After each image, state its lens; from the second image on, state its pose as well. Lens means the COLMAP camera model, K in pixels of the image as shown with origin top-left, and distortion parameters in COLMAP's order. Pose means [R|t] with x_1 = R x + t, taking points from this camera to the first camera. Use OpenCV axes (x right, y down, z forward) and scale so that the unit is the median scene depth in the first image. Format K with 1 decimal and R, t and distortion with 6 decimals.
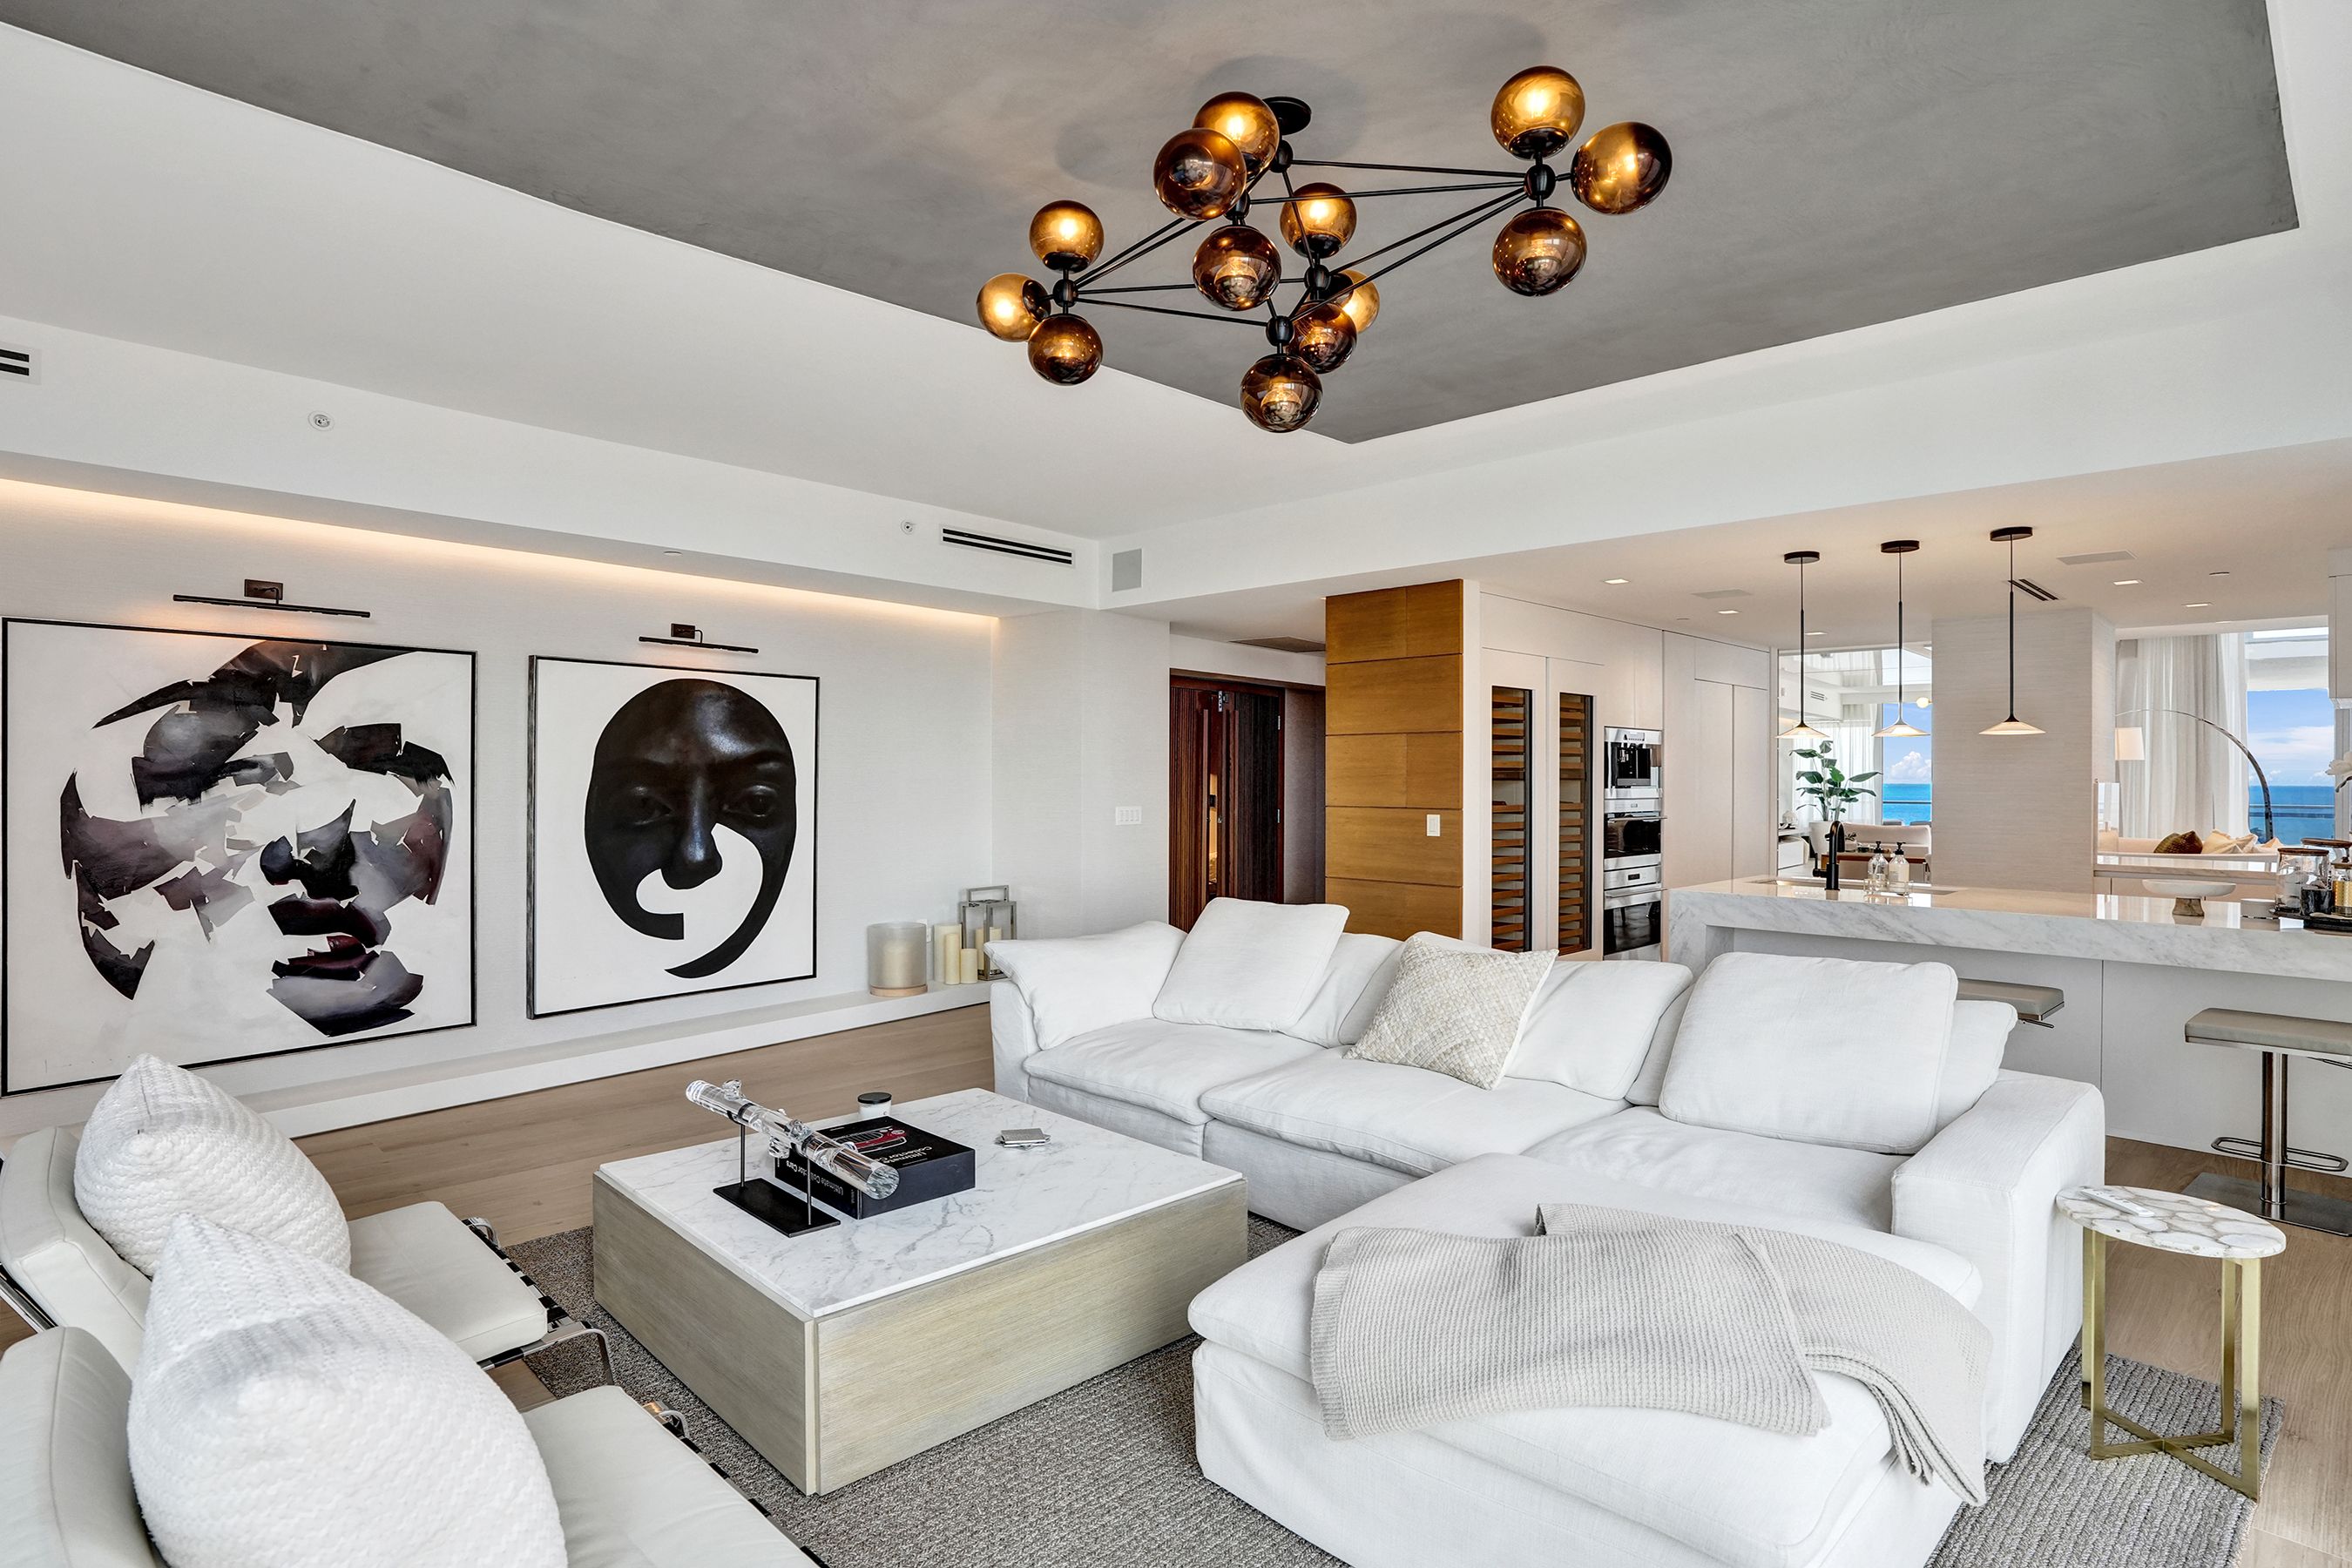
lens RADIAL K [[1186.3, 0, 1184.5], [0, 1186.3, 777.0], [0, 0, 1]] dist [-0.032185, 0.001596]
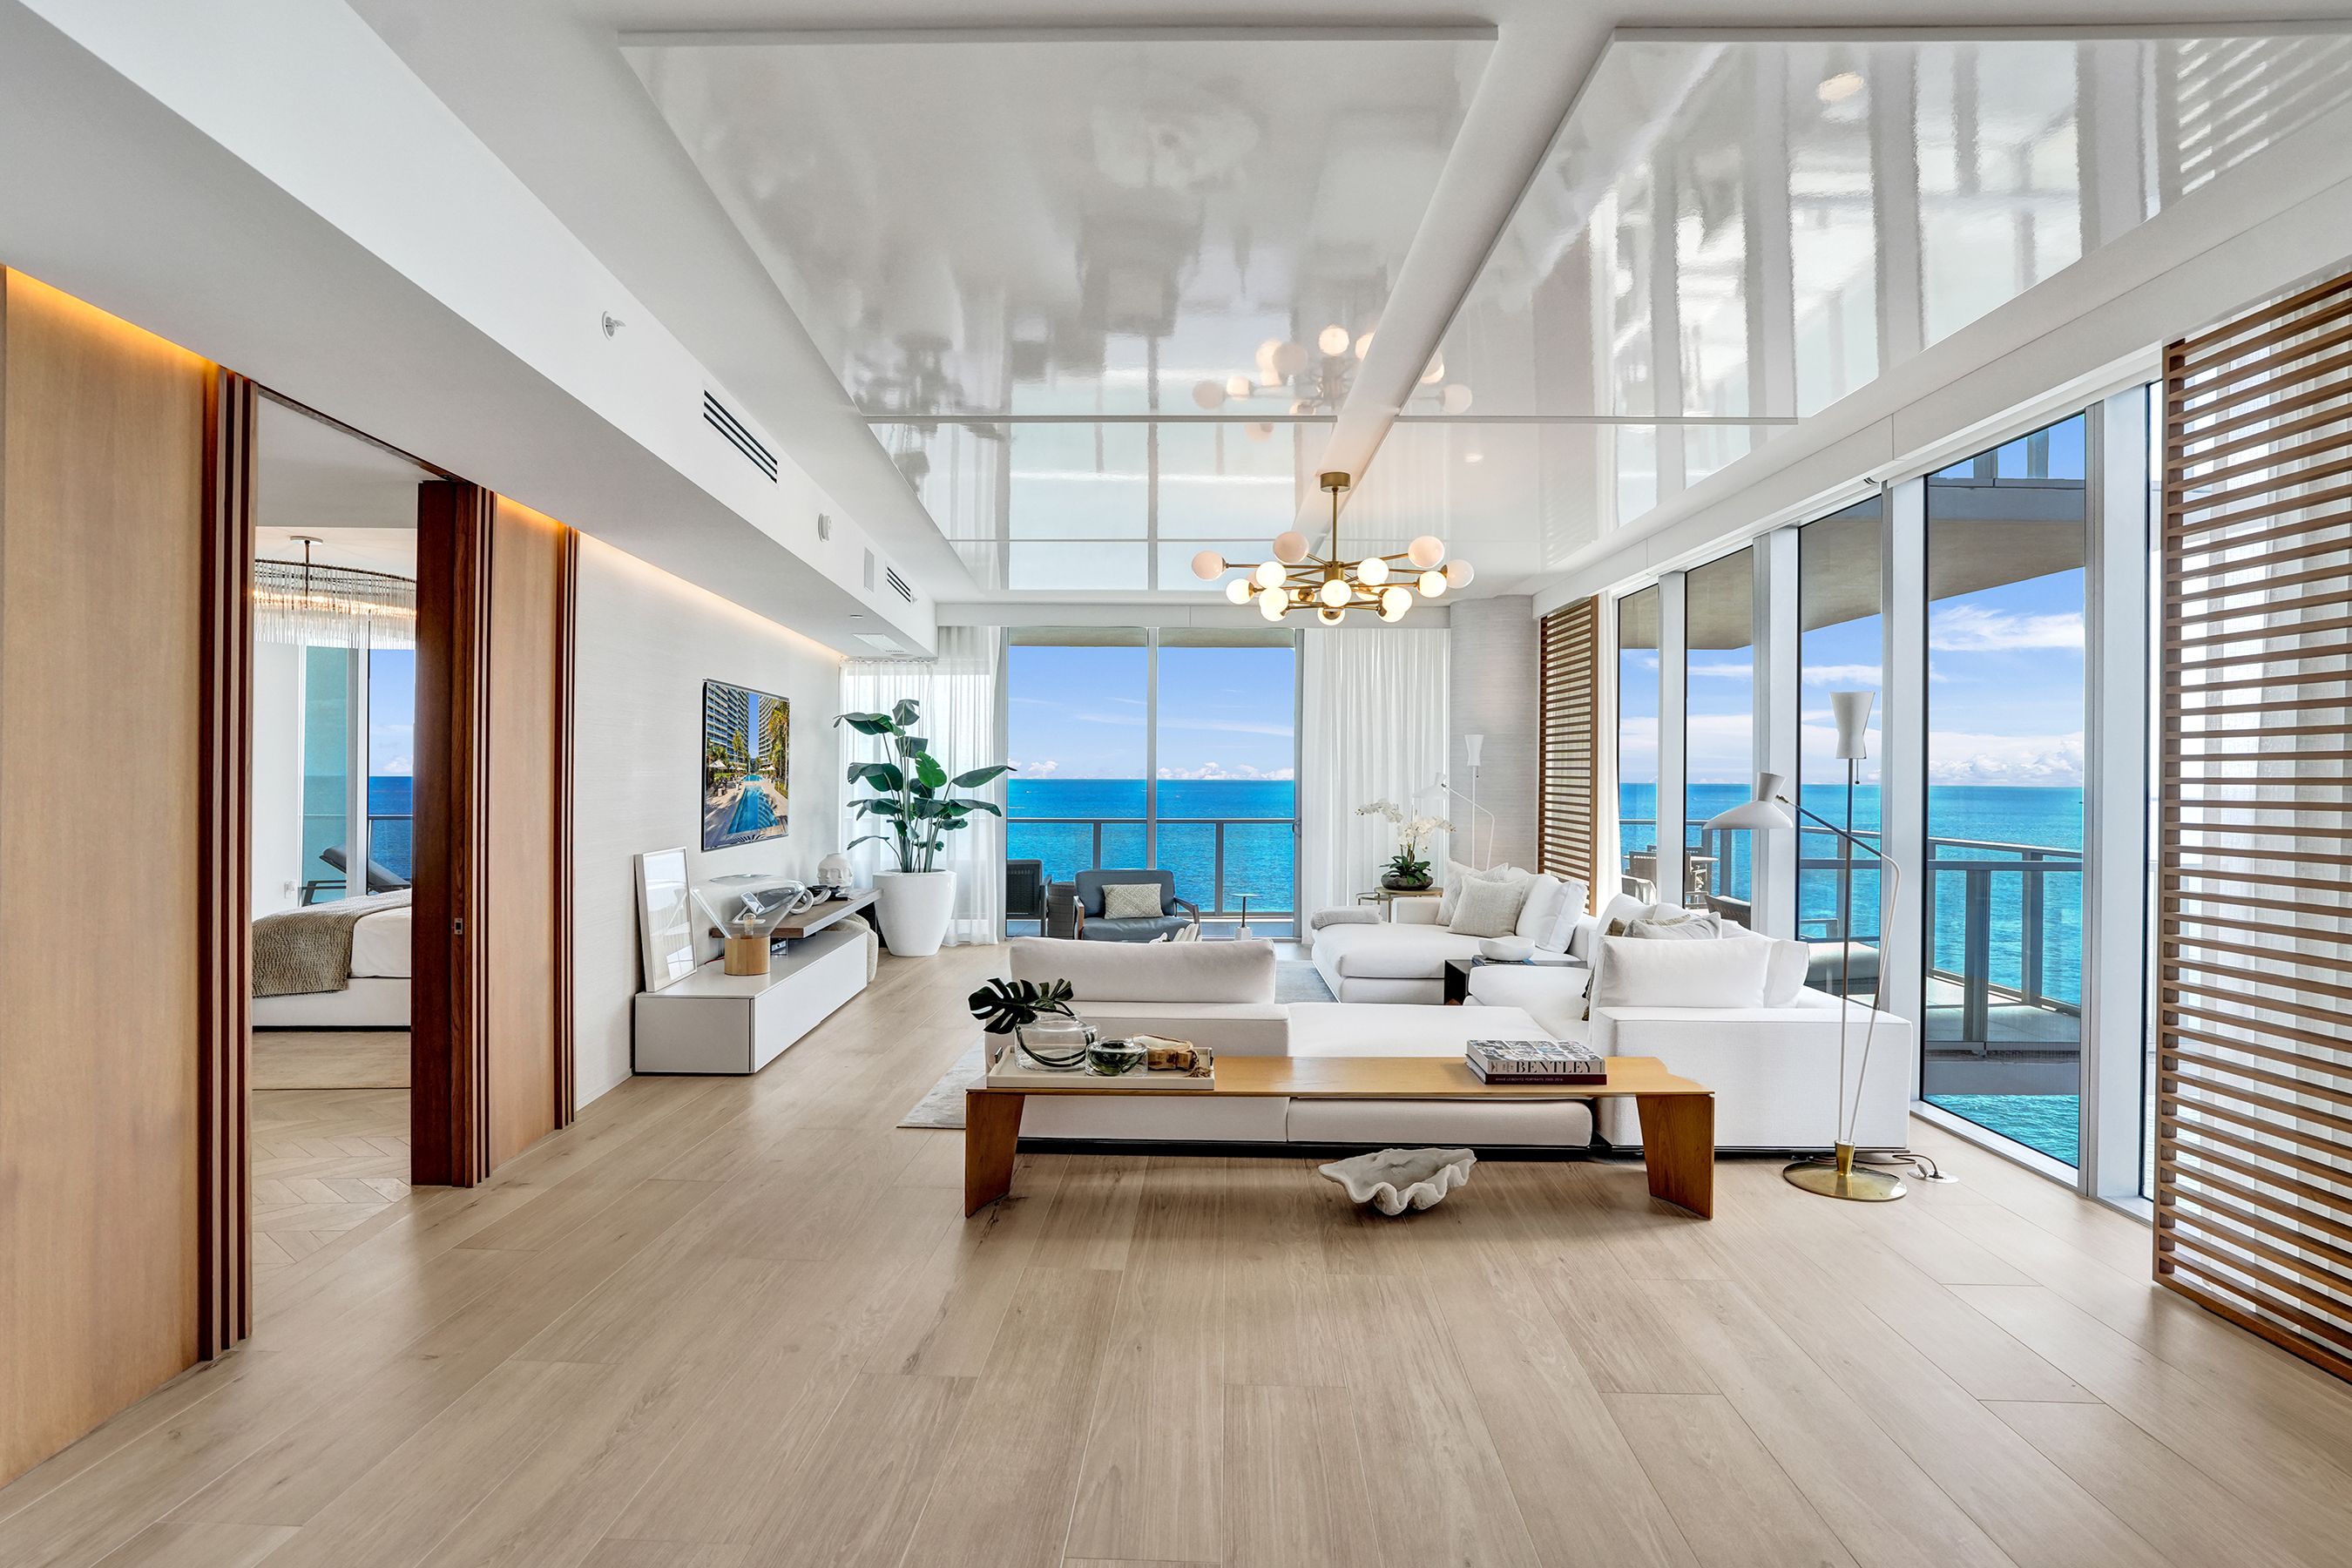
lens RADIAL K [[1186.3, 0, 1184.5], [0, 1186.3, 777.0], [0, 0, 1]] dist [-0.032185, 0.001596]
pose [[0.719449, 0.000238, 0.694545, 0.302477], [-0.000802, 1.000000, 0.000488, -0.000077], [-0.694545, -0.000908, 0.719449, 0.592447]]
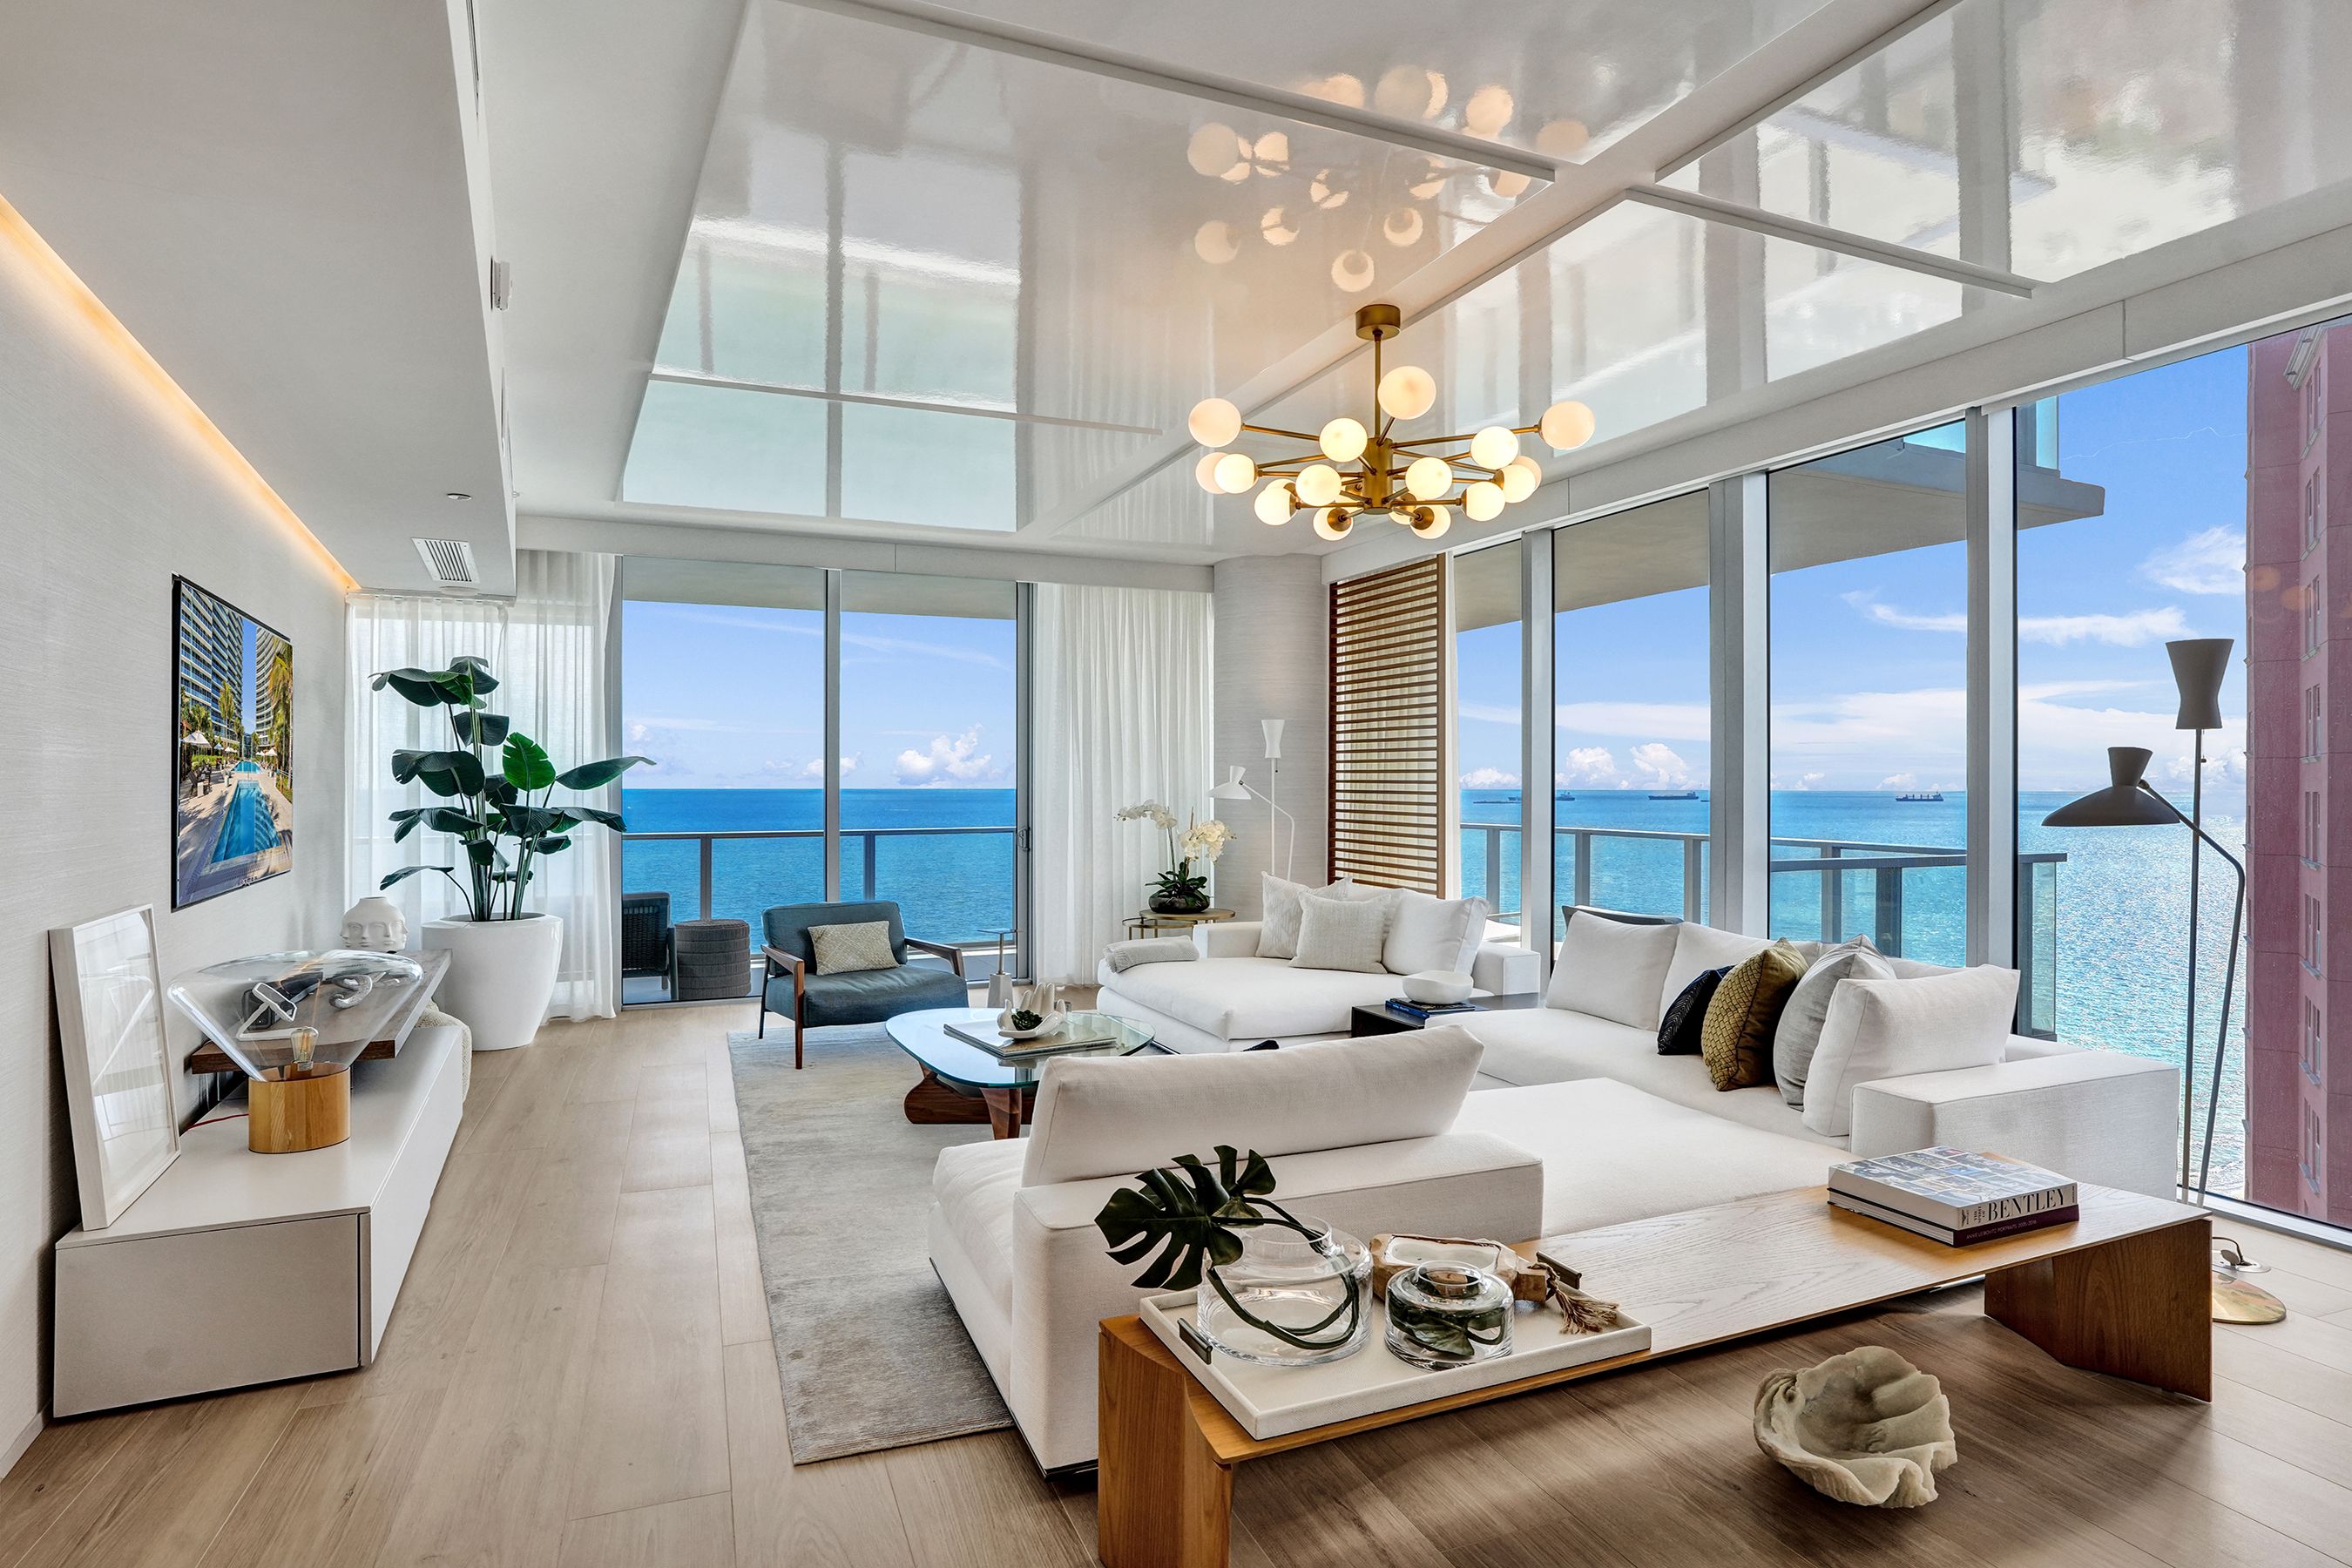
lens RADIAL K [[1231.0, 0, 1149.6], [0, 1231.0, 788.3], [0, 0, 1]] dist [-0.022856, 0.021607]
pose [[0.404260, -0.003366, 0.914638, 0.330423], [0.005397, 0.999985, 0.001295, 0.004510], [-0.914628, 0.004413, 0.404272, 0.721514]]
